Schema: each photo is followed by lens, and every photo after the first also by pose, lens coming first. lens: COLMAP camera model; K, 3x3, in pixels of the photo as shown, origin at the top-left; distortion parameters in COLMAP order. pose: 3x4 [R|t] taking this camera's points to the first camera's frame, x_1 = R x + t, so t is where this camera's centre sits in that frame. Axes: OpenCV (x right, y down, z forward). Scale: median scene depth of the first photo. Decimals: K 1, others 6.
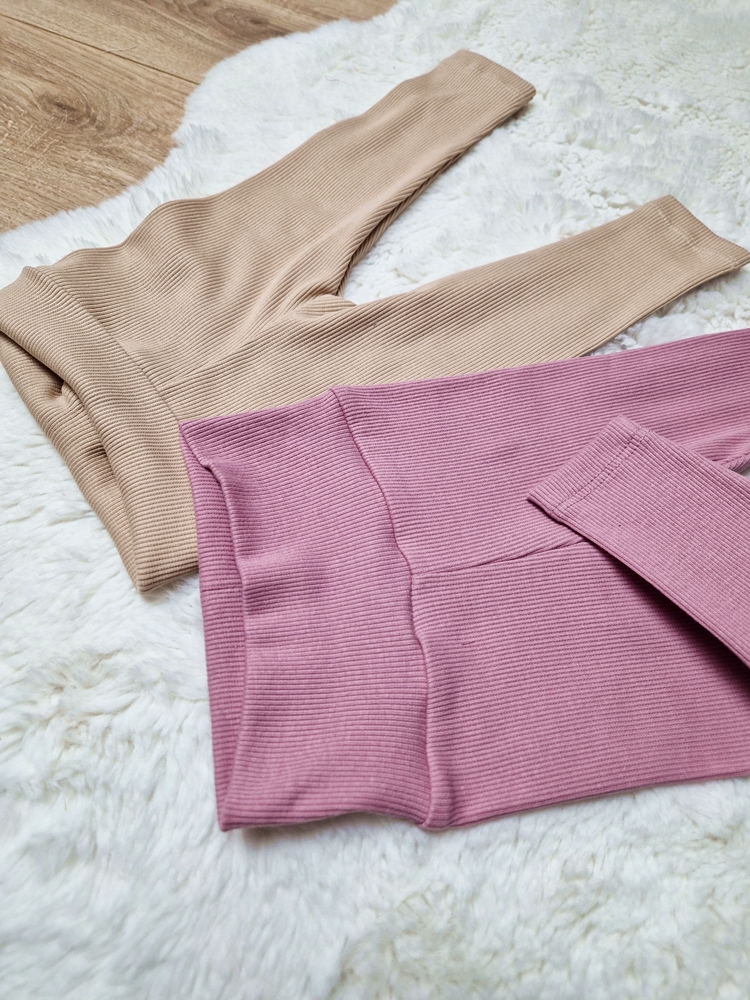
lens RADIAL K [[685.6, 0, 375.0], [0, 685.6, 500.0], [0, 0, 1]] dist [0.053657, -0.048705]
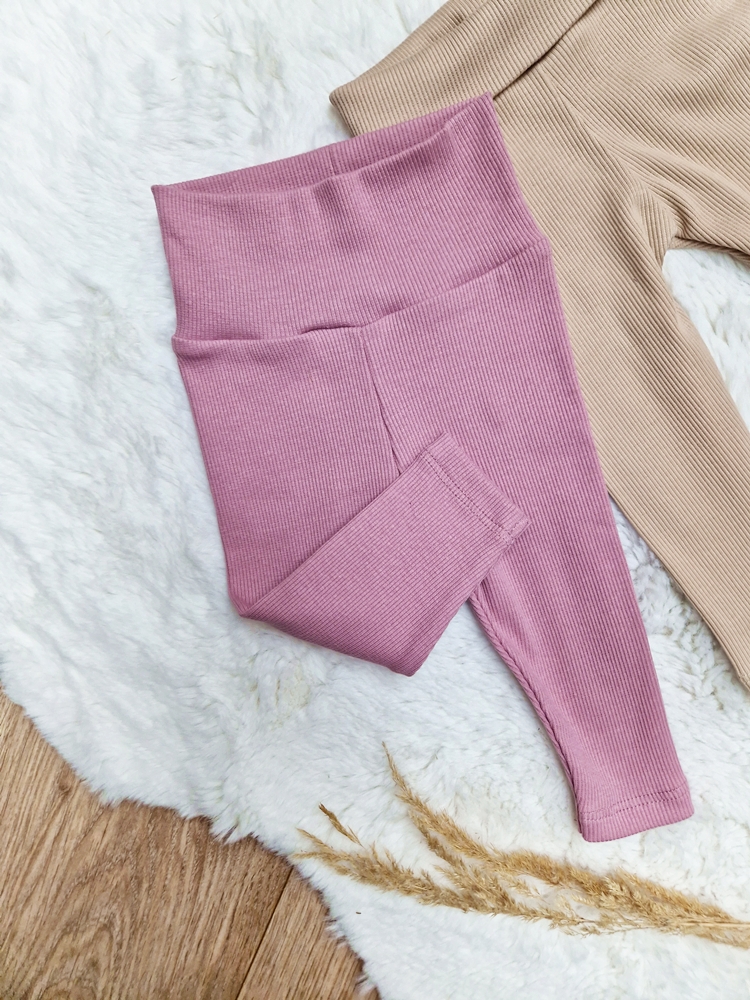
lens RADIAL K [[685.6, 0, 375.0], [0, 685.6, 500.0], [0, 0, 1]] dist [0.053657, -0.048705]
pose [[0.032918, 0.999330, 0.016000, 0.328027], [-0.861938, 0.020281, 0.506608, -0.500020], [0.505944, -0.030467, 0.862028, -0.031775]]
